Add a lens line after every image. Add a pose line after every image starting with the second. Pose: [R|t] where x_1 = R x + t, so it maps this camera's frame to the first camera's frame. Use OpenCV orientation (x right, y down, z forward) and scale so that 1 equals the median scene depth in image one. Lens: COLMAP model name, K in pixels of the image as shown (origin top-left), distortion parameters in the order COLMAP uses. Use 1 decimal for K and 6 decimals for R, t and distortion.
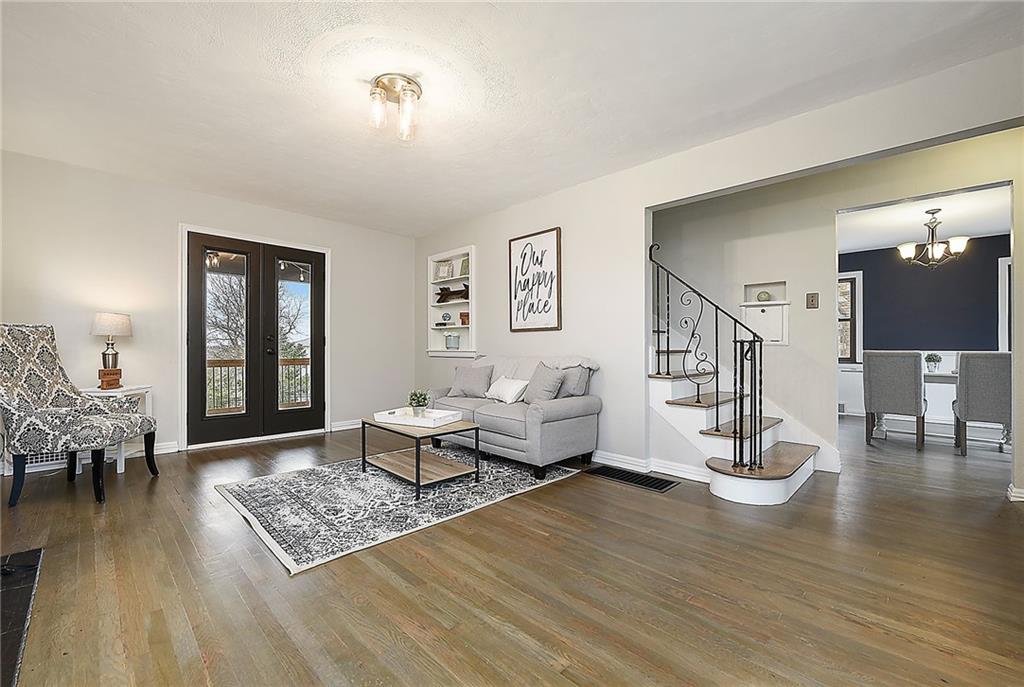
lens RADIAL K [[421.1, 0, 515.2], [0, 421.1, 347.9], [0, 0, 1]] dist [-0.000654, -0.000528]
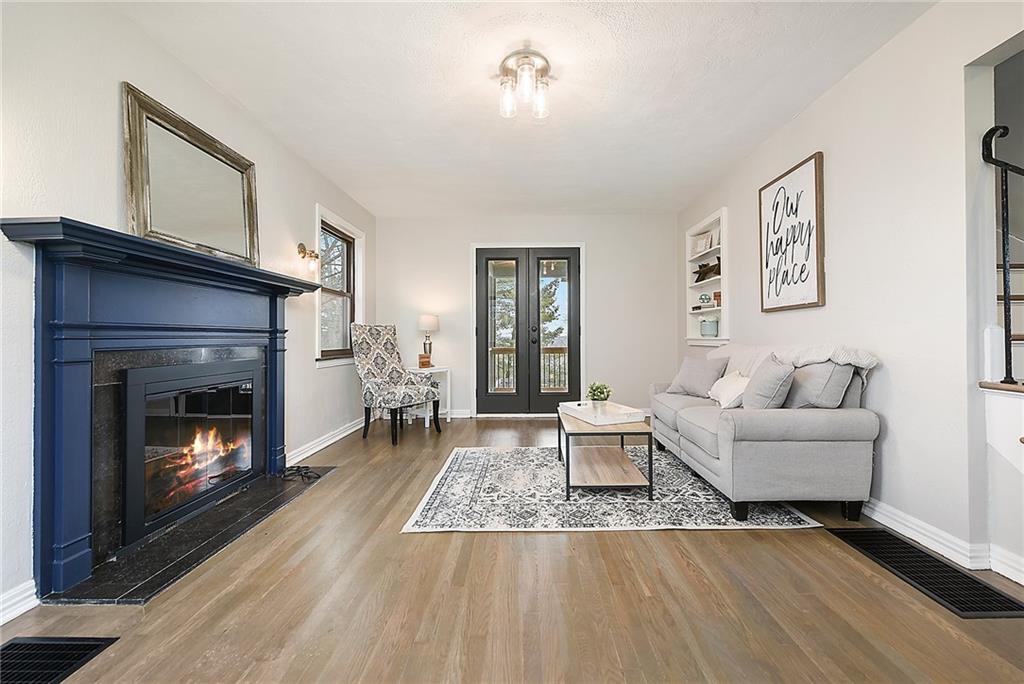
lens RADIAL K [[421.1, 0, 521.2], [0, 421.1, 339.5], [0, 0, 1]] dist [-0.000654, -0.000528]
pose [[0.698314, -0.008125, -0.715745, 0.287189], [0.013847, 0.999902, 0.002159, 0.002412], [0.715657, -0.011419, 0.698358, 0.225639]]
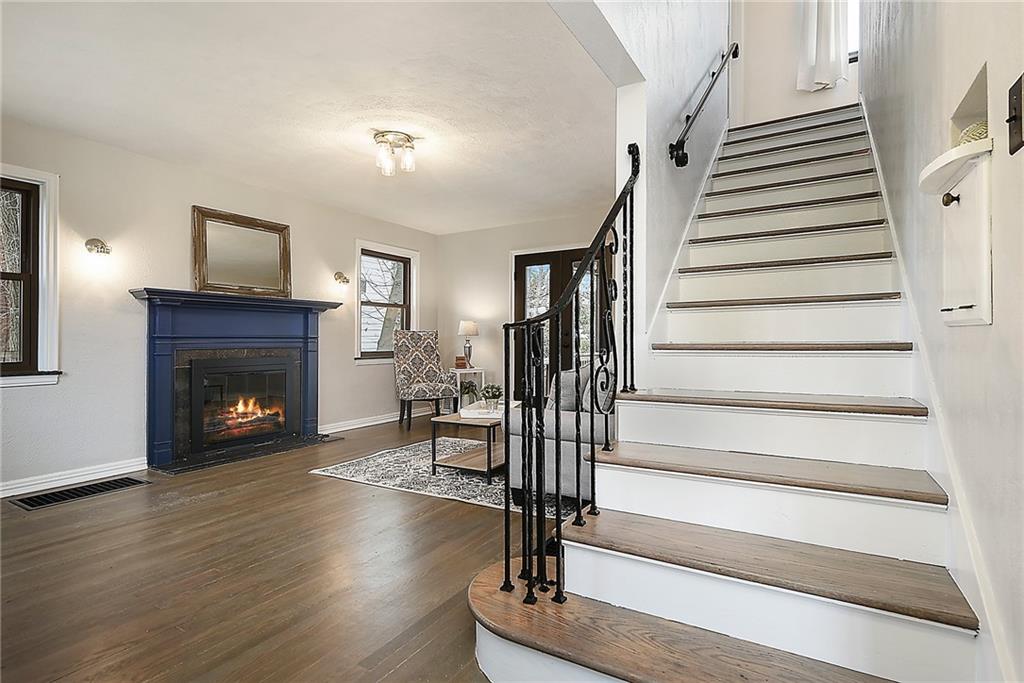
lens RADIAL K [[504.9, 0, 509.4], [0, 504.9, 343.1], [0, 0, 1]] dist [-0.002542, -0.000241]
pose [[0.243992, -0.001493, -0.969776, 0.913626], [0.009078, 0.999959, 0.000745, 0.000707], [0.969735, -0.008985, 0.243995, 0.688337]]
